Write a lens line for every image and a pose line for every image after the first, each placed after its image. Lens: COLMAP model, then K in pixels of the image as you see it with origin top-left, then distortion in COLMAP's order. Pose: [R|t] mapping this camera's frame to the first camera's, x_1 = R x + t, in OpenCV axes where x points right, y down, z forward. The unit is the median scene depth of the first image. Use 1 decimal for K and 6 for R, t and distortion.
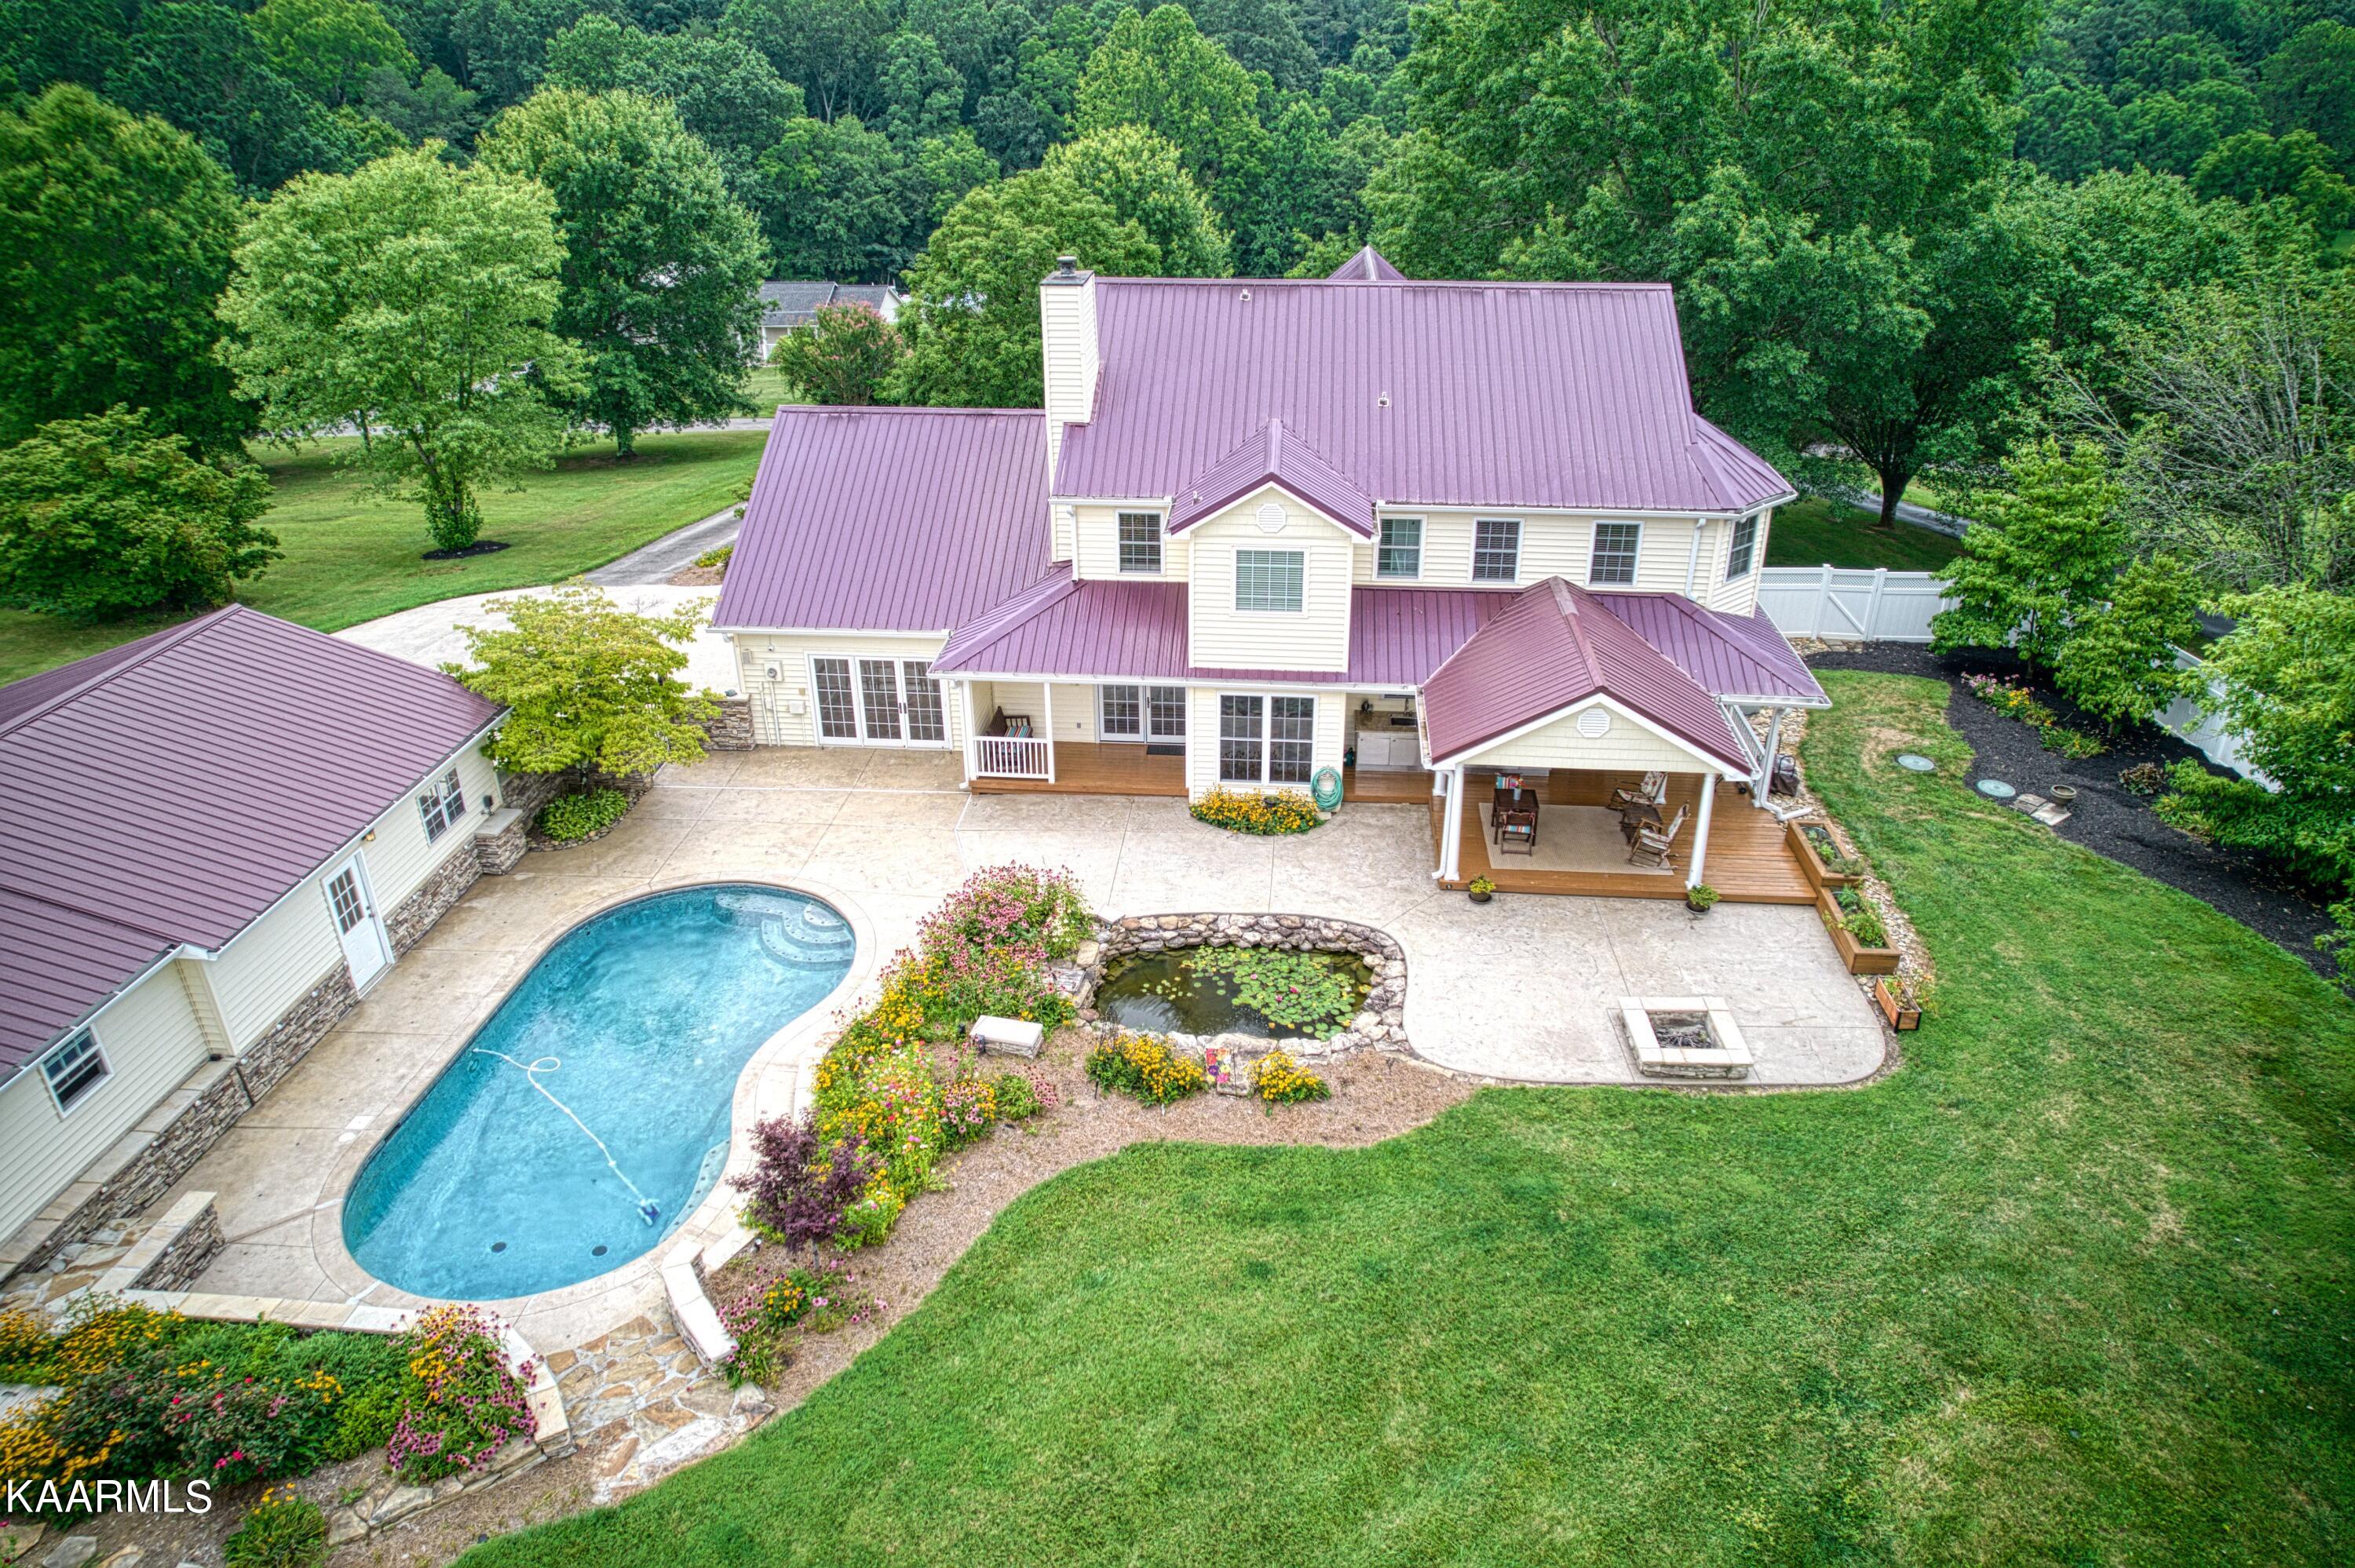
lens RADIAL K [[1499.4, 0, 1174.9], [0, 1499.4, 777.5], [0, 0, 1]] dist [-0.068249, 0.055165]
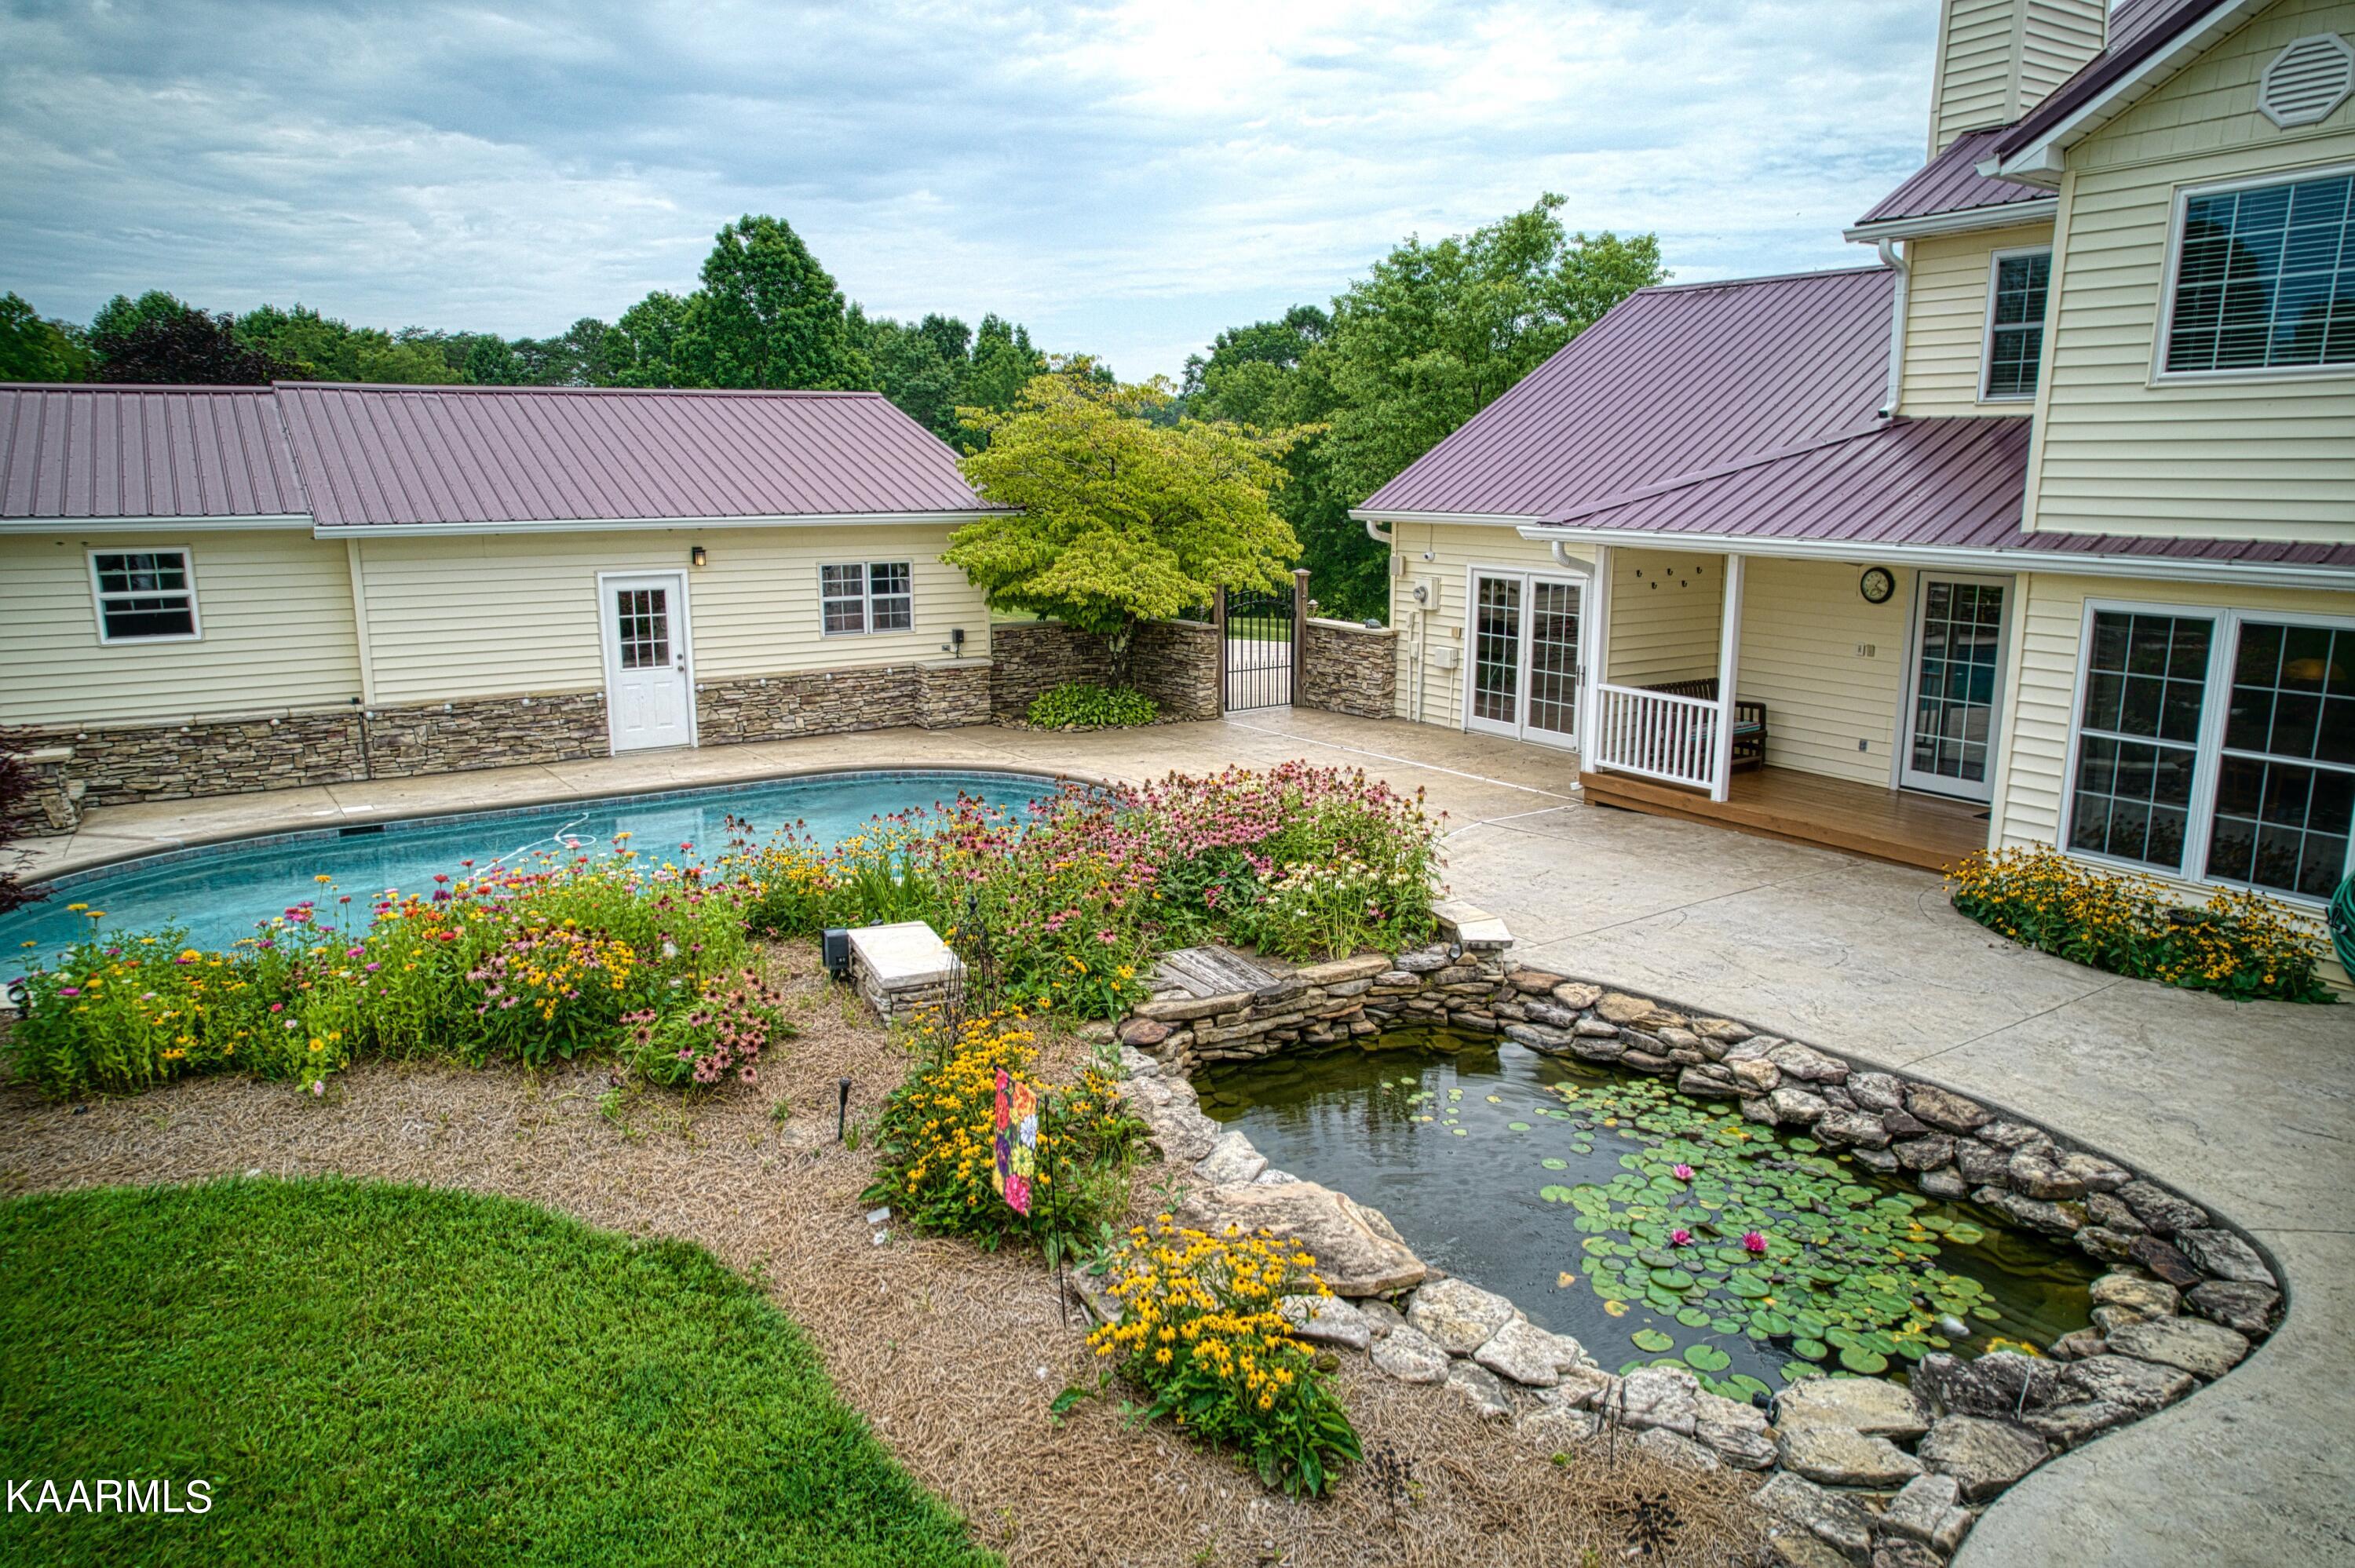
lens RADIAL K [[1499.4, 0, 1194.4], [0, 1499.4, 784.1], [0, 0, 1]] dist [-0.068249, 0.055165]
pose [[0.628459, 0.167917, -0.759502, 0.178549], [-0.353383, 0.931474, -0.086473, 0.101611], [0.692936, 0.322740, 0.644731, 0.590249]]
